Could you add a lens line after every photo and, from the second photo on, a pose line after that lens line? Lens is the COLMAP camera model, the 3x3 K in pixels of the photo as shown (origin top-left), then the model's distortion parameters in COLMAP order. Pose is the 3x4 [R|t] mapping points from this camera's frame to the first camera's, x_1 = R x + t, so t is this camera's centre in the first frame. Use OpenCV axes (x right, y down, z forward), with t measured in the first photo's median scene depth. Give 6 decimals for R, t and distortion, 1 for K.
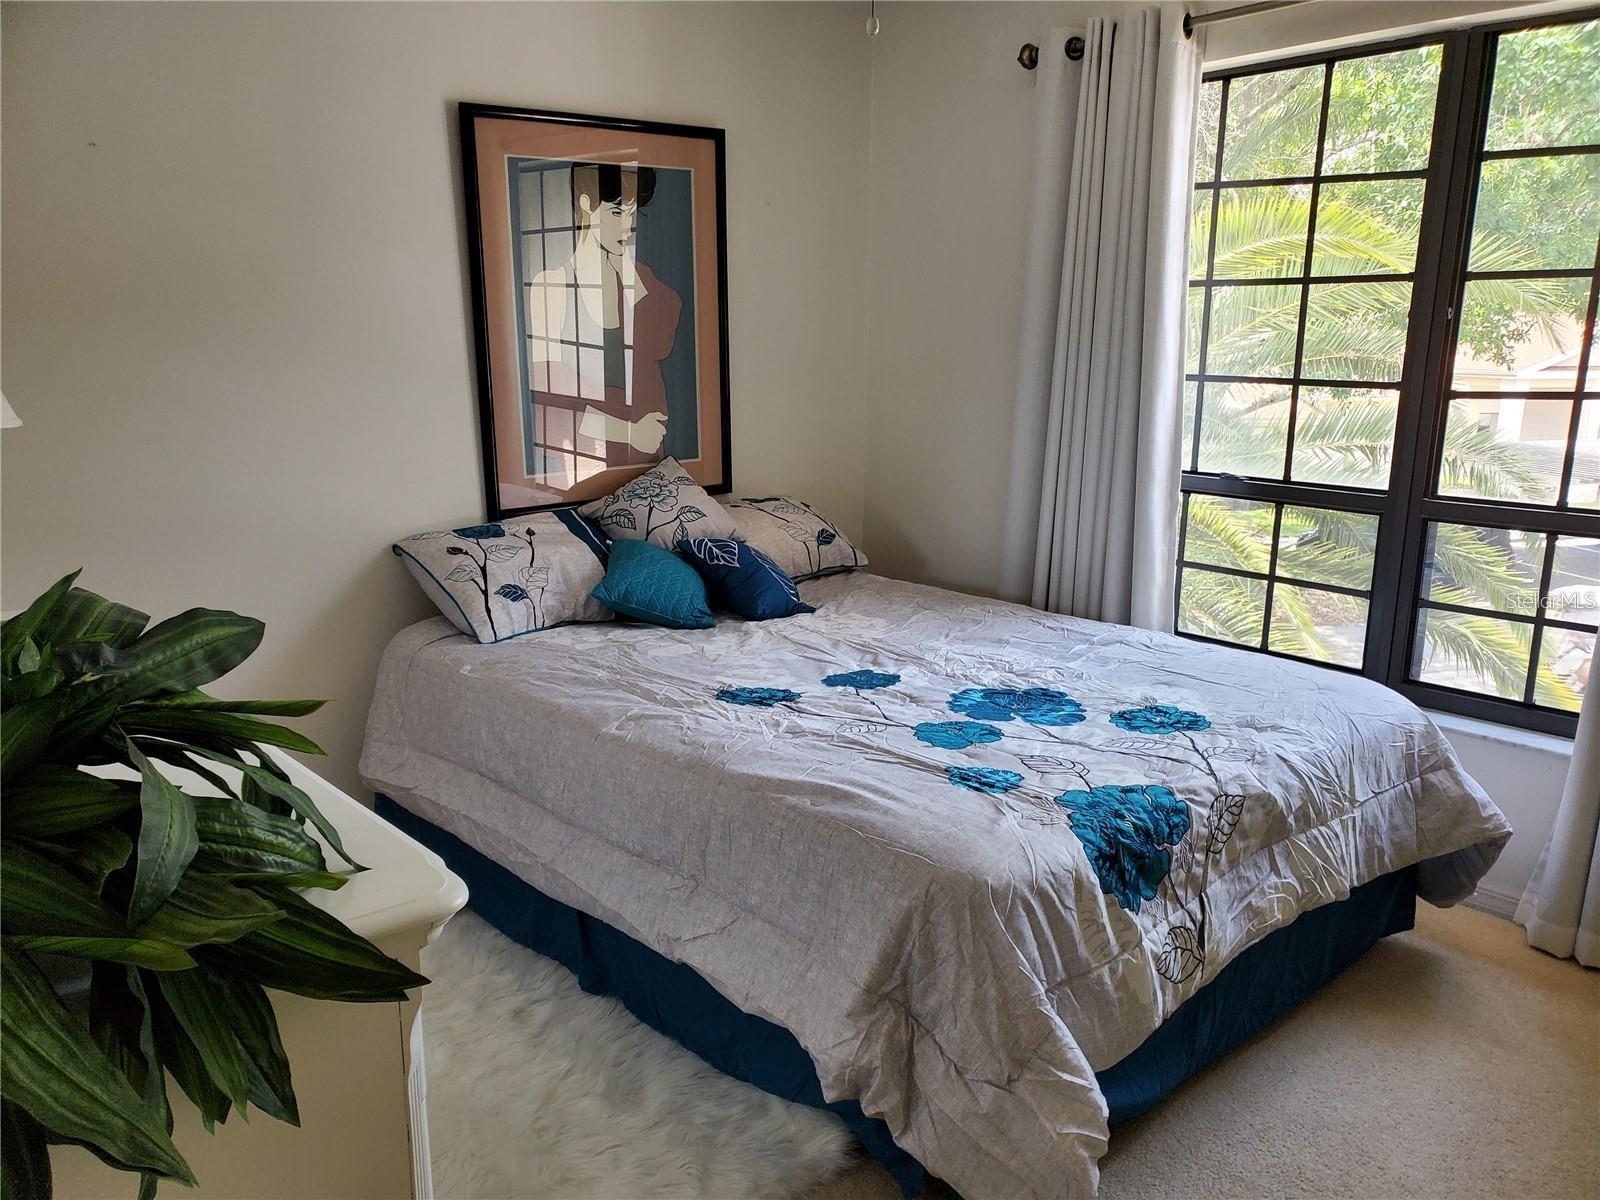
lens RADIAL K [[1217.8, 0, 862.2], [0, 1217.8, 633.1], [0, 0, 1]] dist [0.002190, -0.001229]
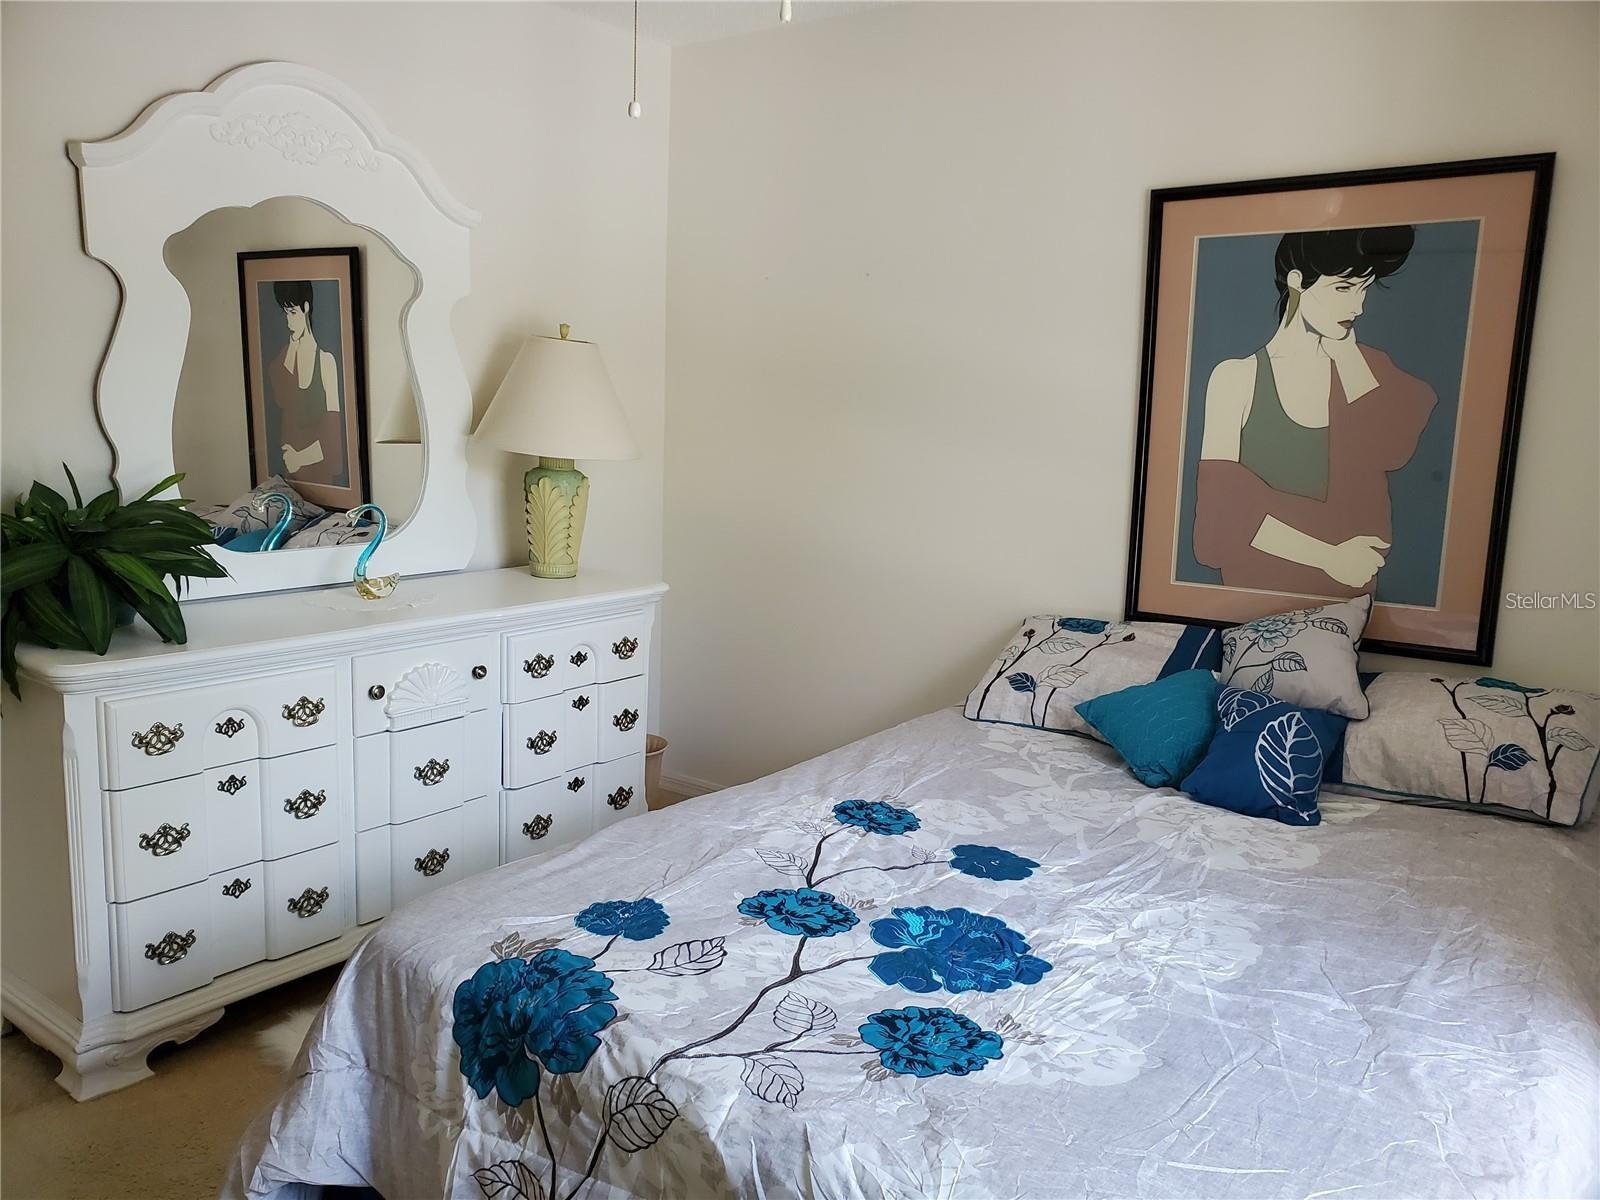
lens RADIAL K [[1276.4, 0, 793.5], [0, 1276.4, 630.6], [0, 0, 1]] dist [0.058579, -0.063953]
pose [[0.175763, 0.190570, -0.965811, 0.687211], [-0.266989, 0.953541, 0.139561, -0.171163], [0.947536, 0.233331, 0.218477, 0.595046]]
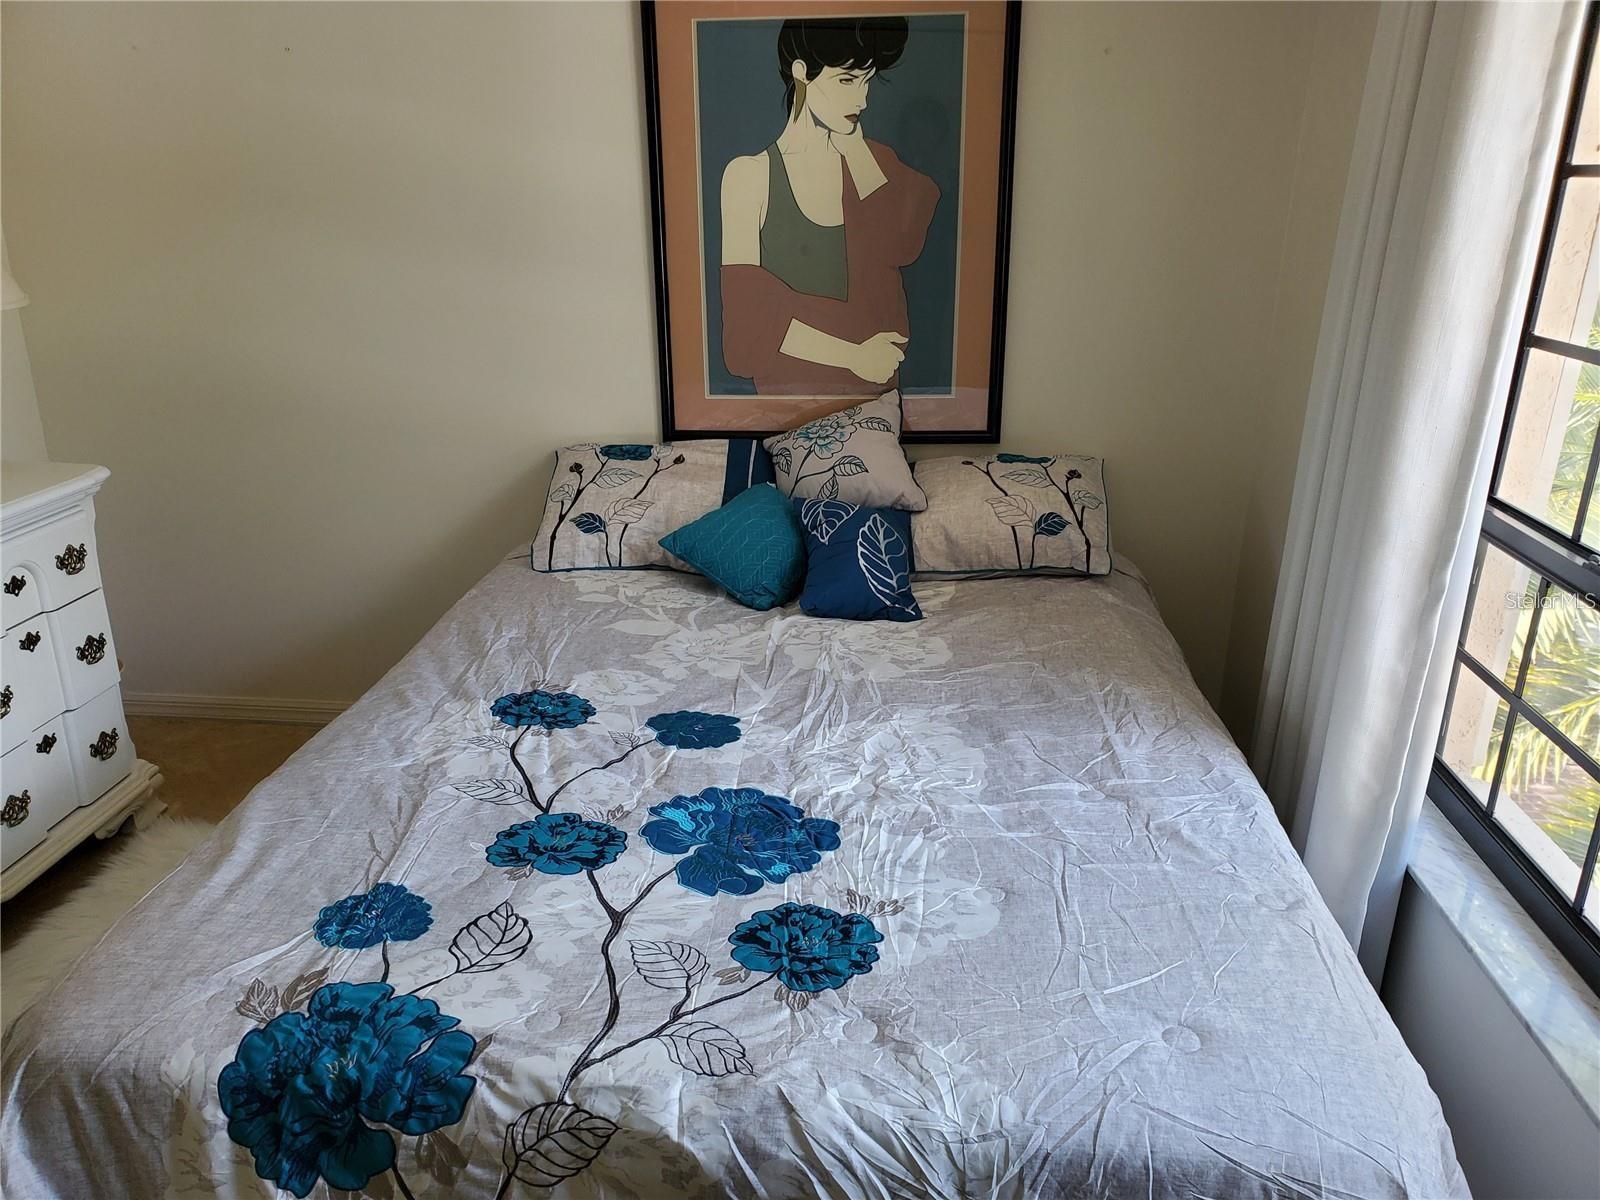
lens RADIAL K [[1276.4, 0, 793.5], [0, 1276.4, 630.6], [0, 0, 1]] dist [0.058579, -0.063953]
pose [[0.666214, 0.252749, -0.701625, 0.527579], [-0.180279, 0.967496, 0.177344, -0.156918], [0.723643, 0.008339, 0.690124, 0.447470]]
